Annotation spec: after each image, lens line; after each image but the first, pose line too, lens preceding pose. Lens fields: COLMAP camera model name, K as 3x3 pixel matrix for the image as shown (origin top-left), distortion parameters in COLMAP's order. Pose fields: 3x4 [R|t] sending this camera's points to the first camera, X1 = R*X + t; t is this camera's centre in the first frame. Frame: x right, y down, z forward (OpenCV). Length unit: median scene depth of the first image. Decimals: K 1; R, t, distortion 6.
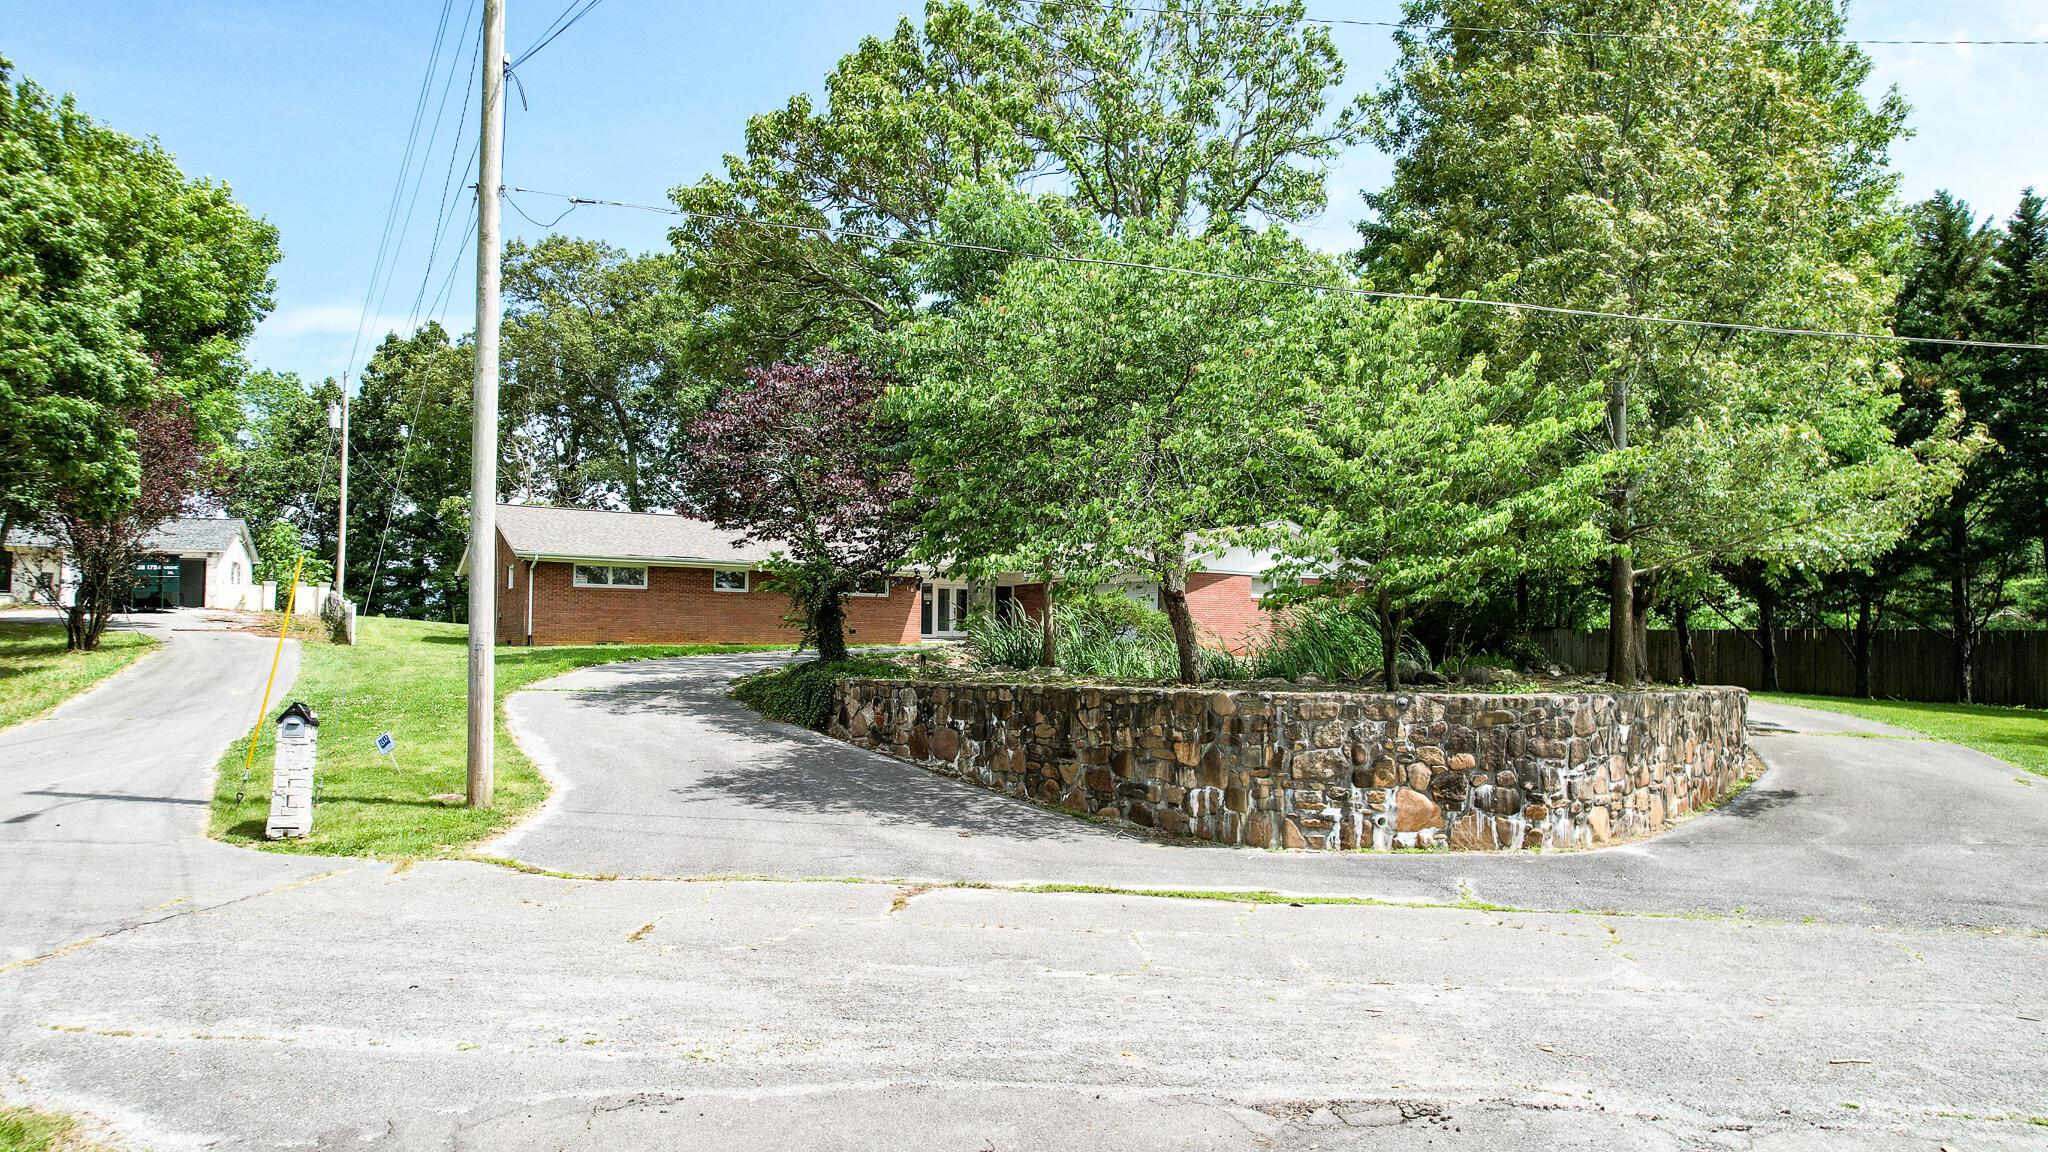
lens RADIAL K [[1316.7, 0, 1015.5], [0, 1316.7, 591.8], [0, 0, 1]] dist [-0.074292, 0.057431]
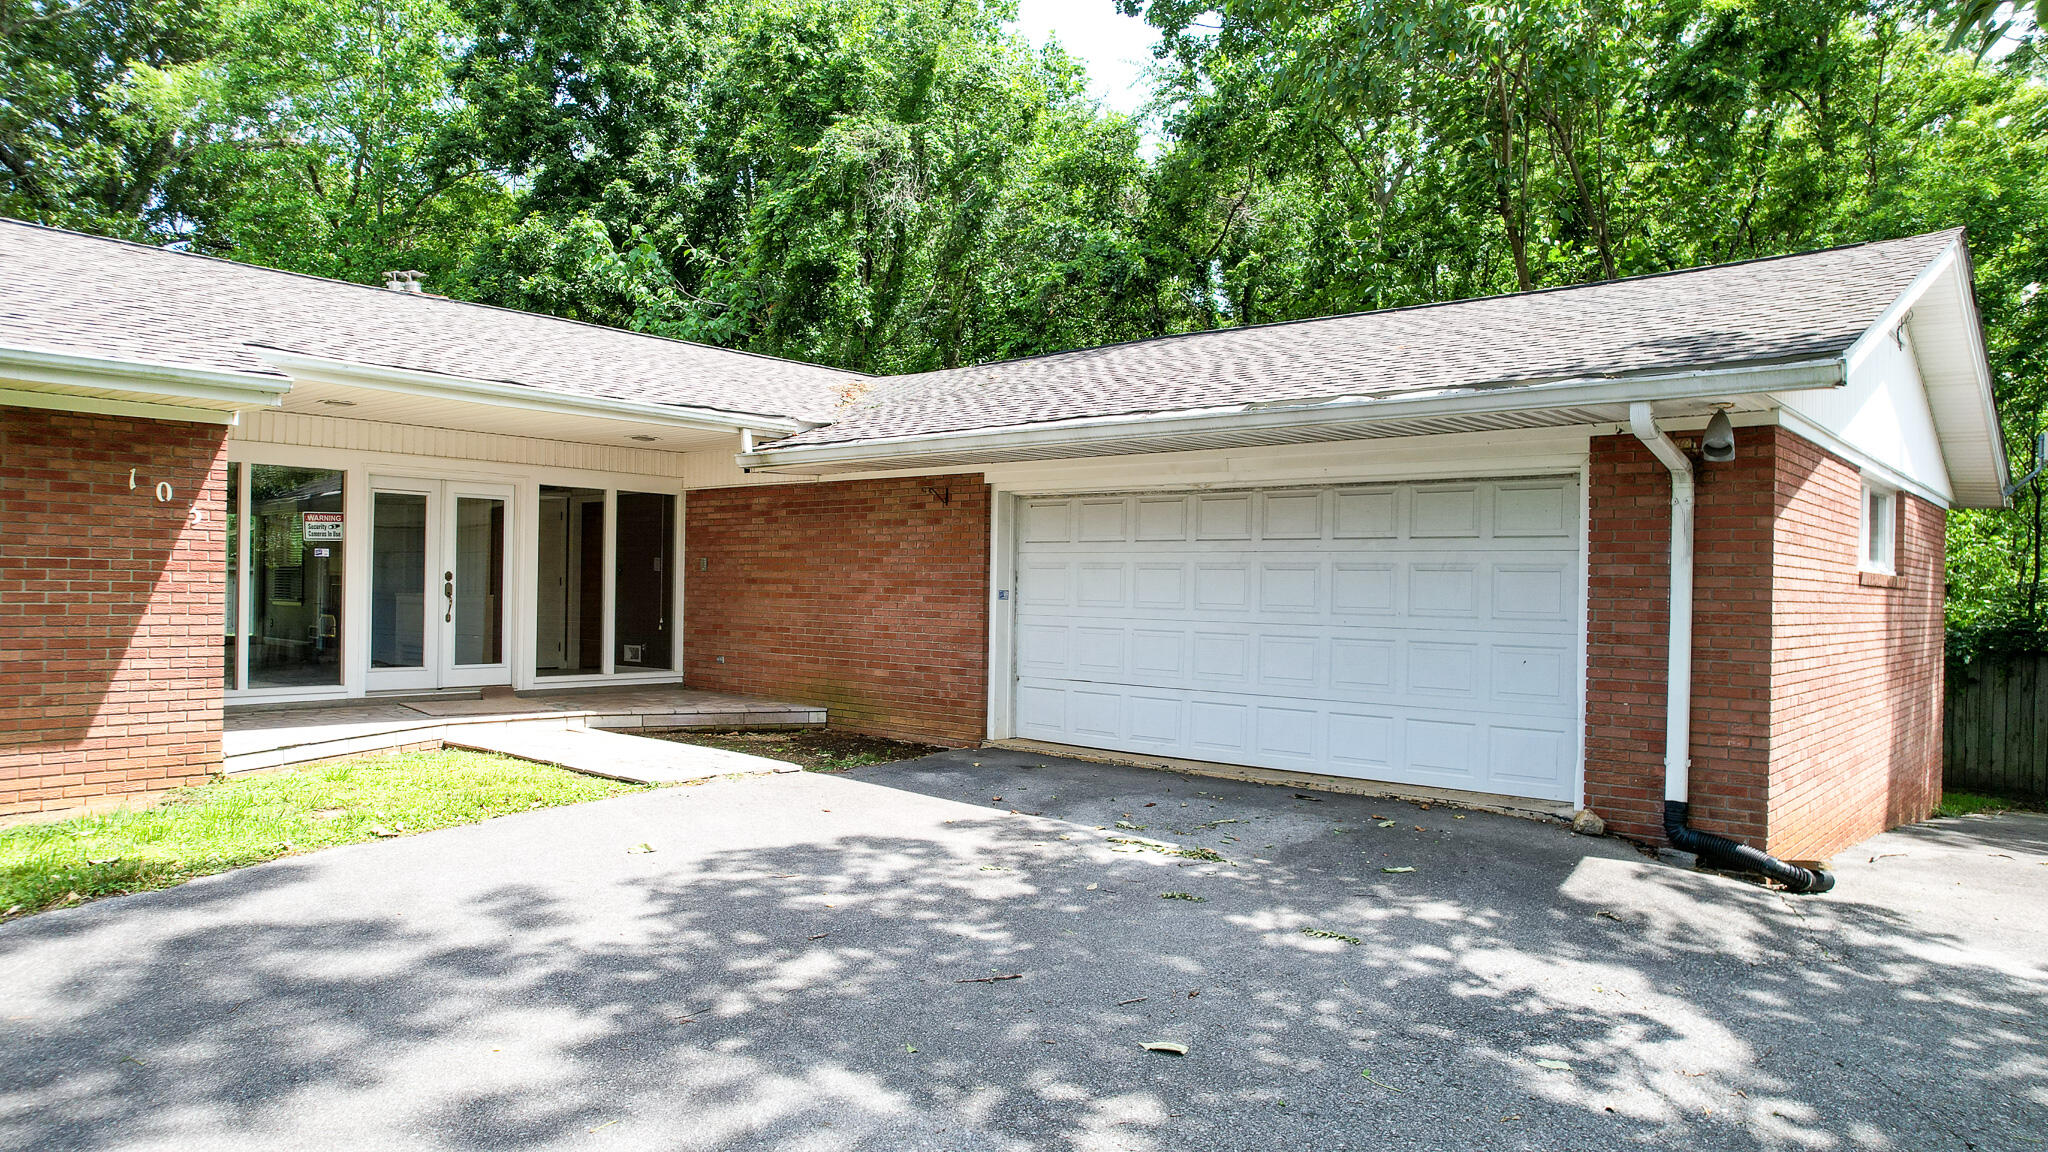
lens RADIAL K [[1316.7, 0, 1015.5], [0, 1316.7, 591.8], [0, 0, 1]] dist [-0.074292, 0.057431]
pose [[0.953839, 0.007504, 0.300224, -0.052087], [-0.023947, 0.998405, 0.051127, 0.001507], [-0.299361, -0.055956, 0.952498, 2.193216]]
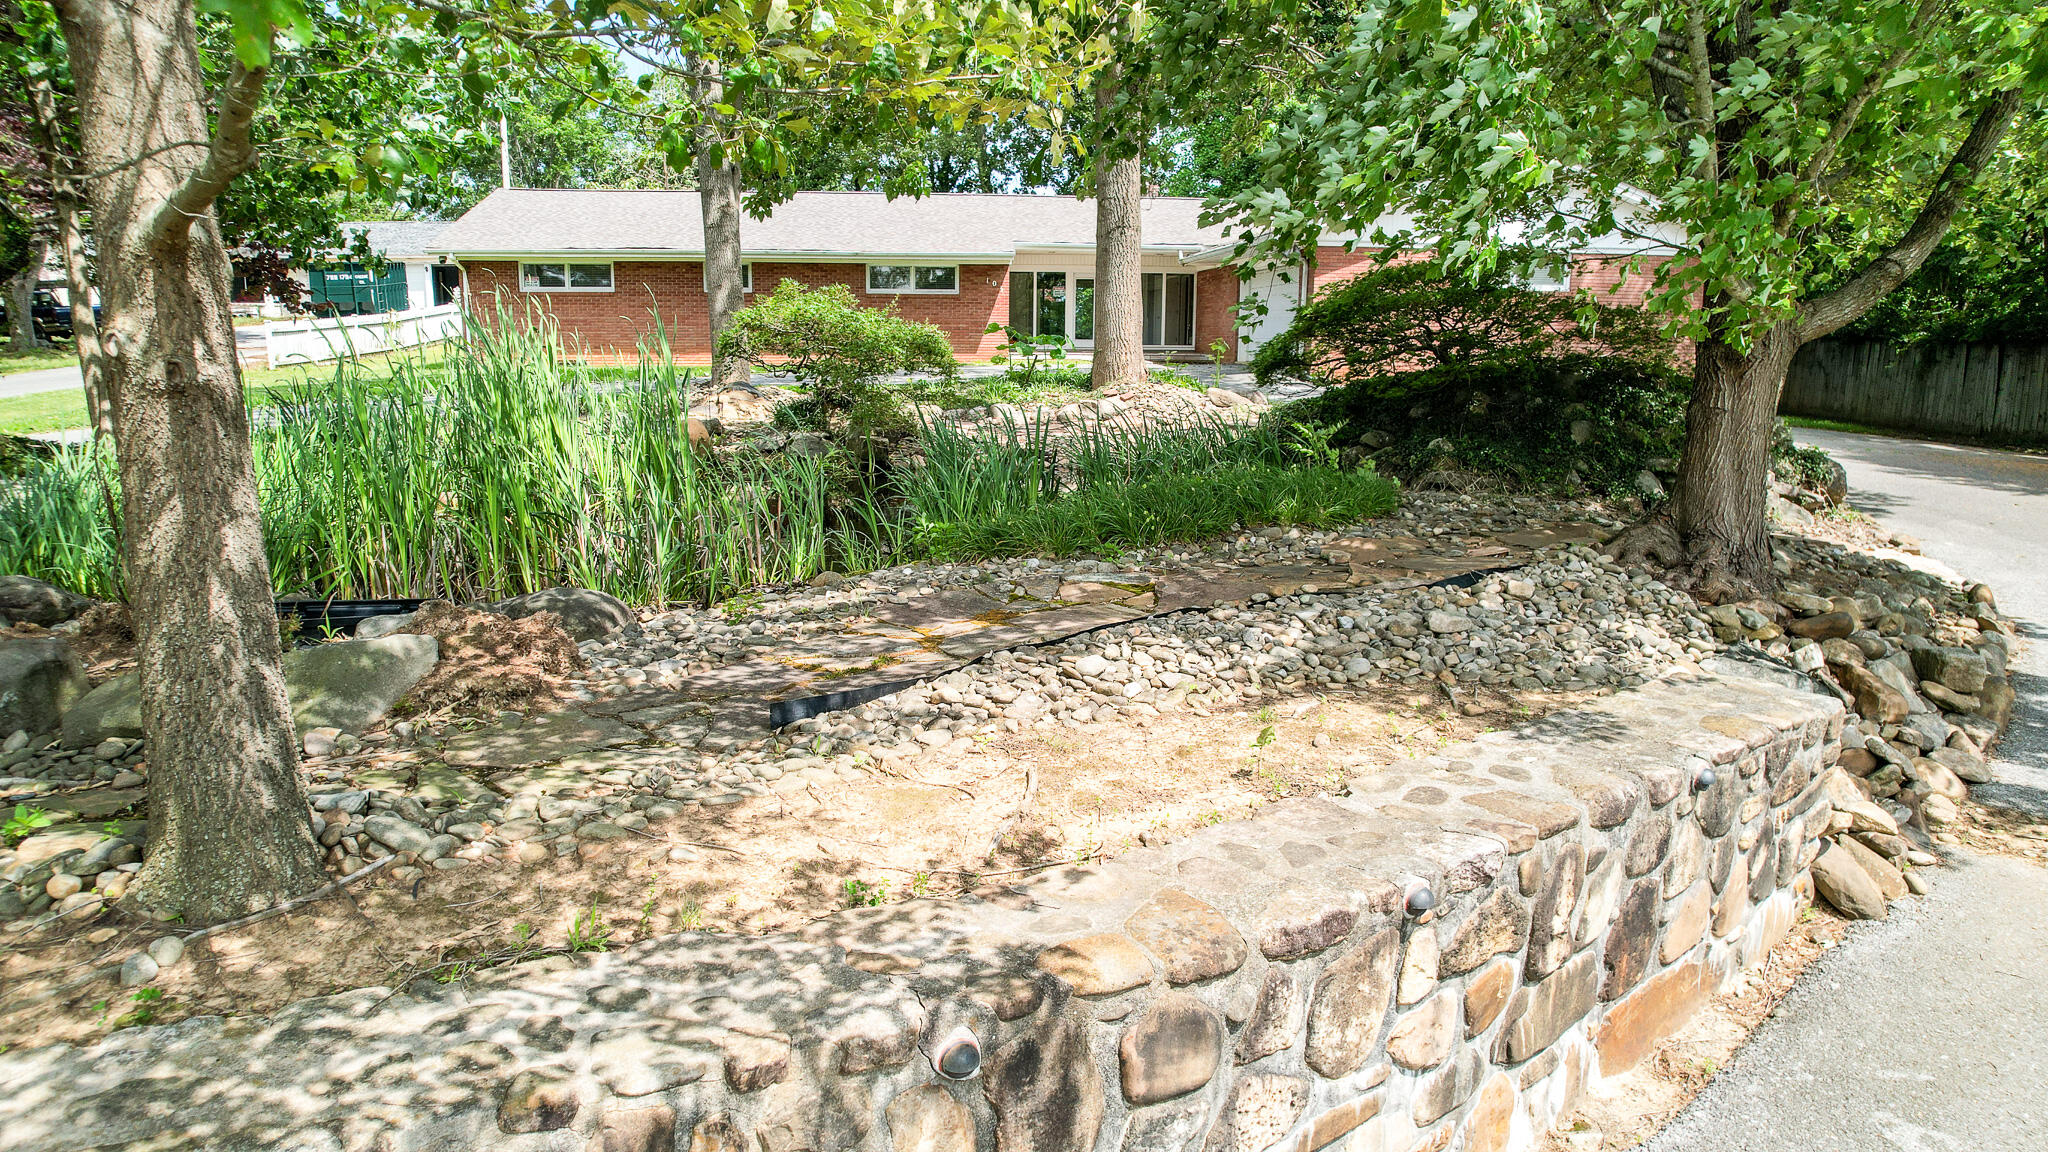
lens RADIAL K [[1316.7, 0, 1015.5], [0, 1316.7, 591.8], [0, 0, 1]] dist [-0.074292, 0.057431]
pose [[0.895846, 0.083908, -0.436371, 0.703790], [0.020216, 0.973298, 0.228654, -0.002789], [0.443905, -0.213660, 0.870229, 0.987488]]
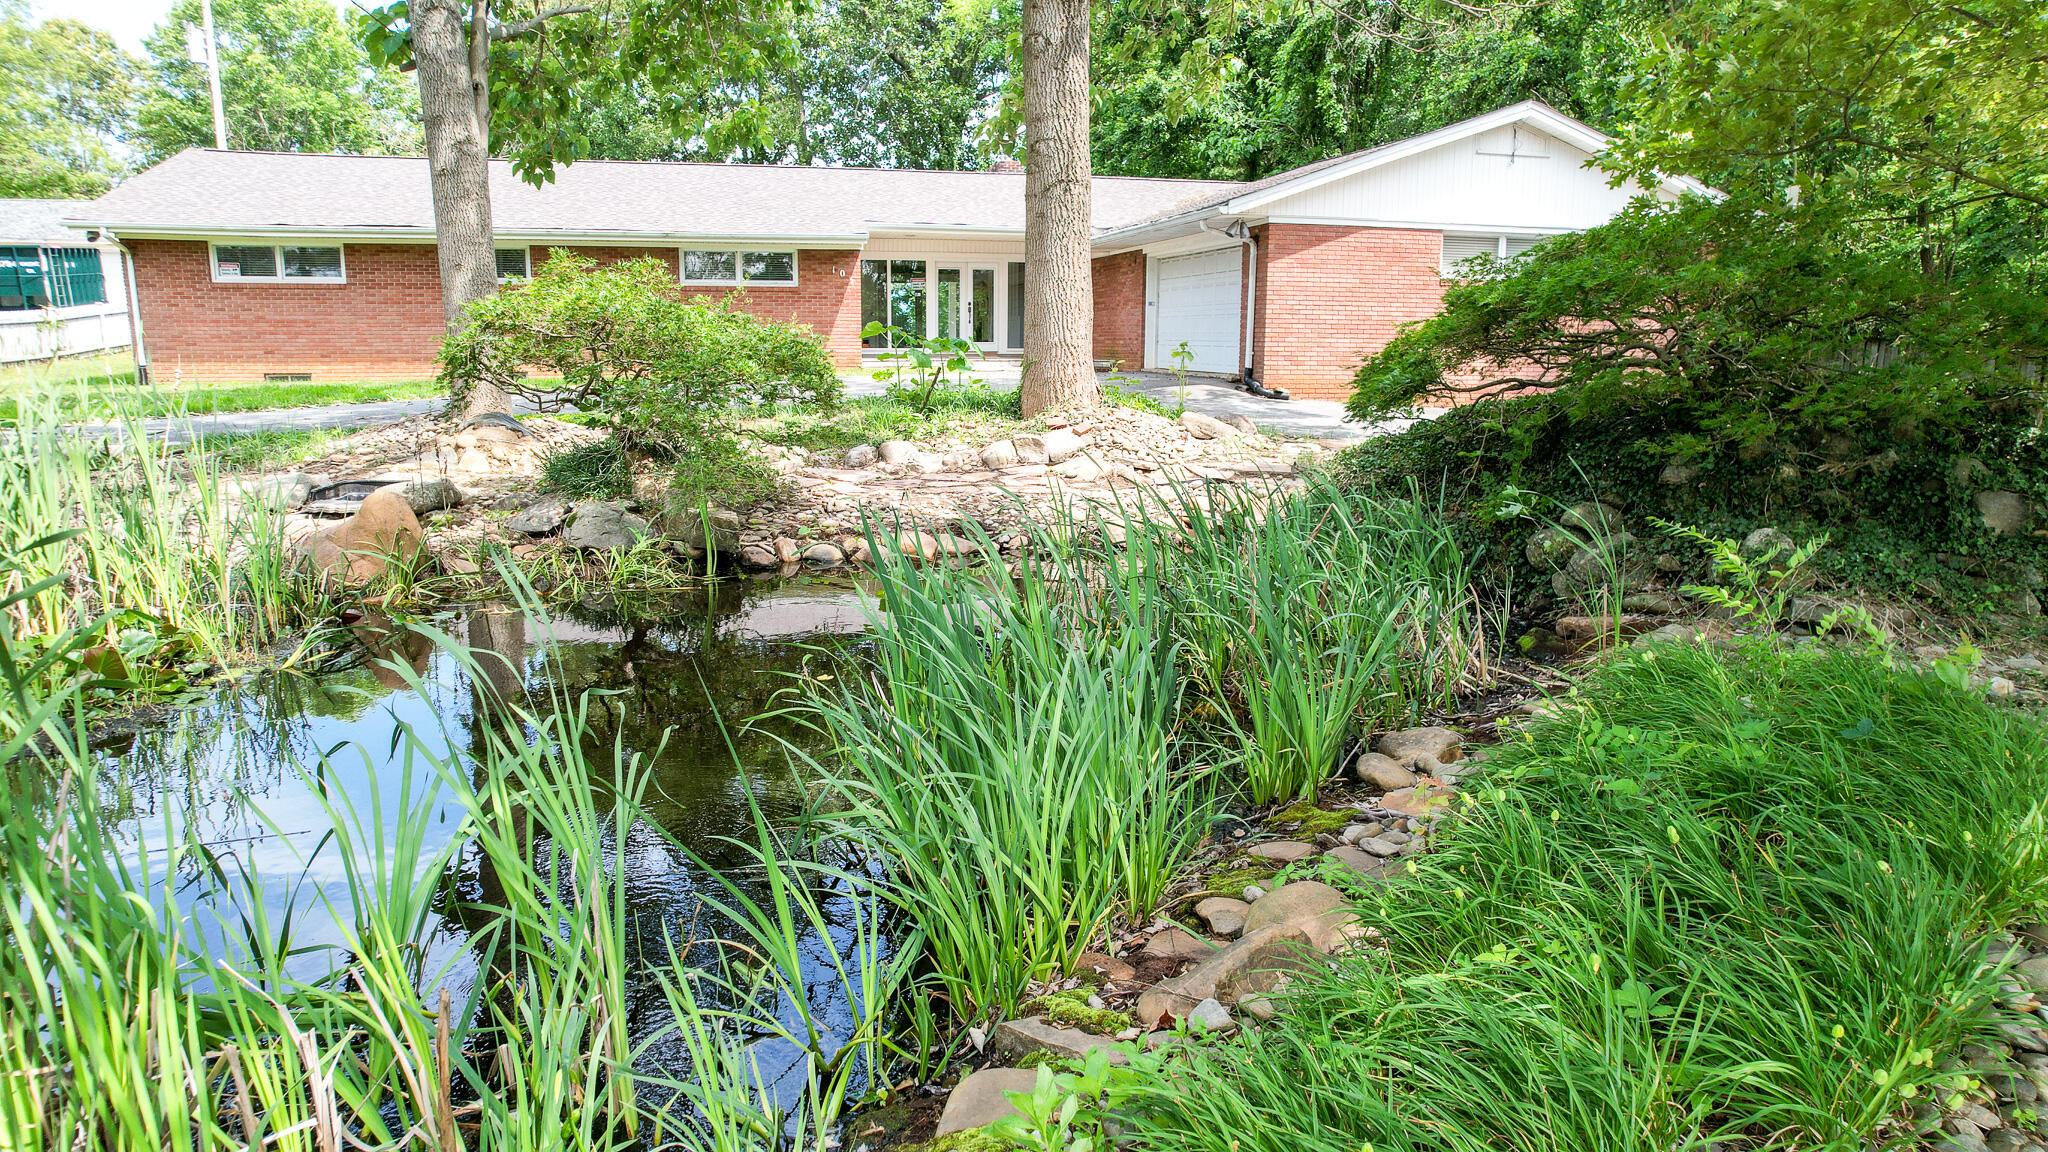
lens RADIAL K [[1316.7, 0, 1015.5], [0, 1316.7, 591.8], [0, 0, 1]] dist [-0.074292, 0.057431]
pose [[0.949048, 0.058136, -0.309723, 0.489253], [0.015815, 0.972812, 0.231058, 0.008374], [0.314735, -0.224183, 0.922325, 1.304455]]
